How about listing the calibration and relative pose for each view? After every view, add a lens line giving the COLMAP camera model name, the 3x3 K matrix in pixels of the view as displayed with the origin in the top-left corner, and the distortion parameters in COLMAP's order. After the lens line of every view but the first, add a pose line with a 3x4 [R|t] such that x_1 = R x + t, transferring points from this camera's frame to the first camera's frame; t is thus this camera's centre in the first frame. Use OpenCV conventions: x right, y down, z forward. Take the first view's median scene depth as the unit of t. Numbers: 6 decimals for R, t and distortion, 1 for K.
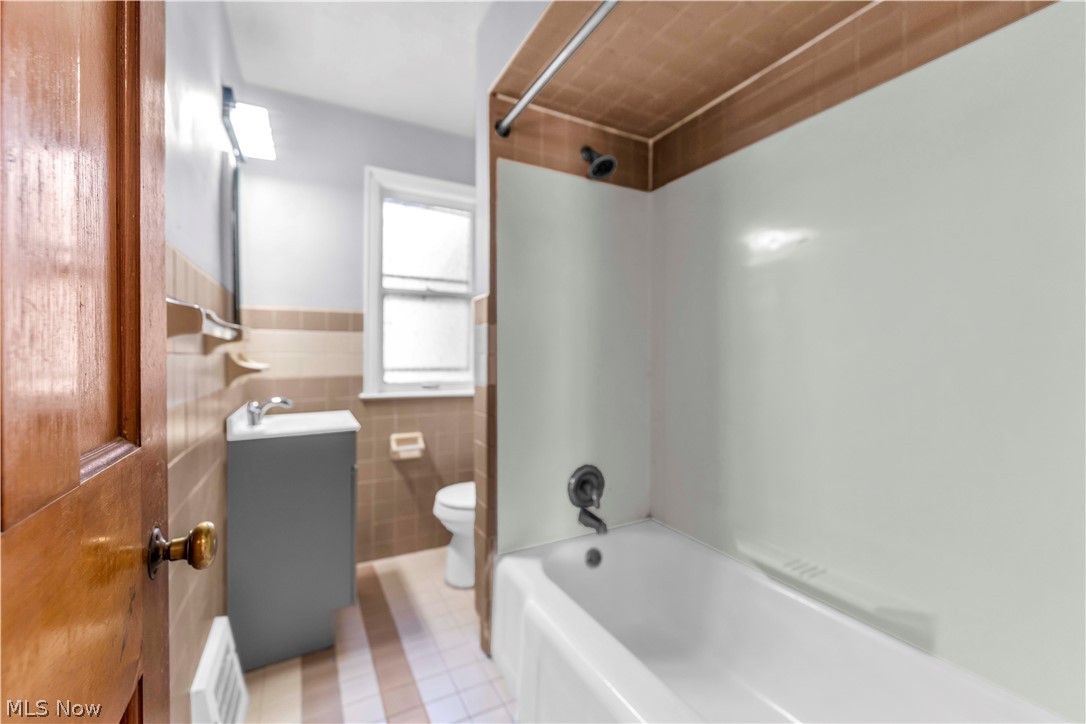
lens RADIAL K [[449.6, 0, 543.0], [0, 449.6, 362.0], [0, 0, 1]] dist [-0.001852, -0.000412]
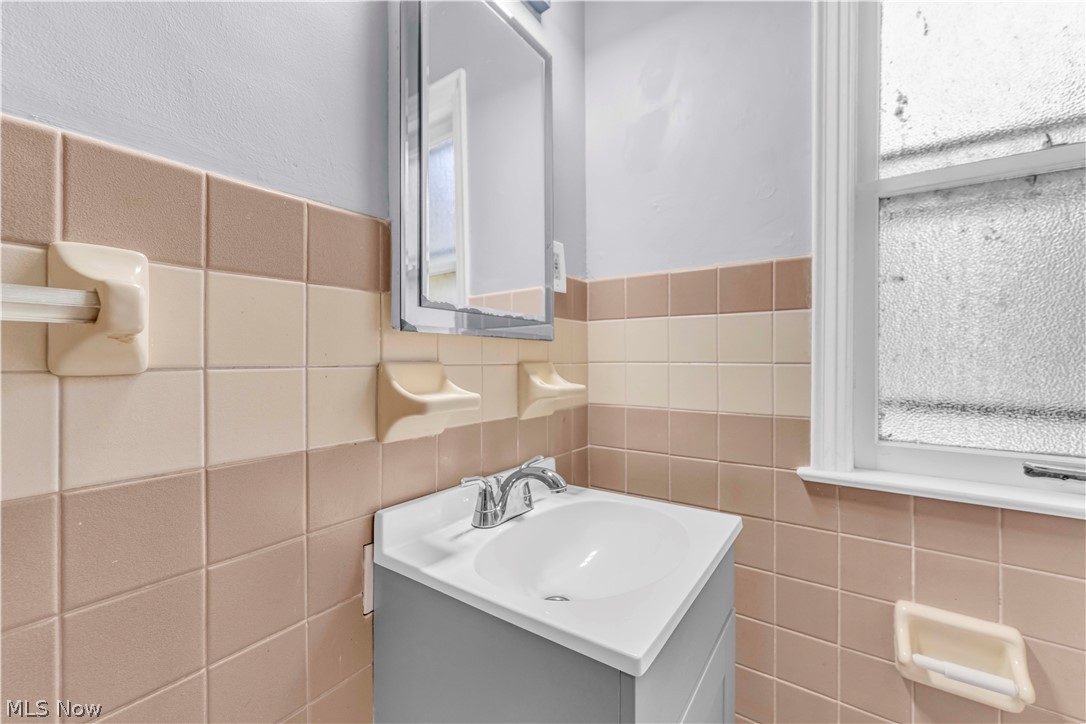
lens RADIAL K [[449.6, 0, 543.0], [0, 449.6, 362.0], [0, 0, 1]] dist [-0.001852, -0.000412]
pose [[0.466824, -0.007769, -0.884316, -0.160641], [-0.008143, 0.999881, -0.013083, -0.011534], [0.884313, 0.013308, 0.466705, 0.607072]]
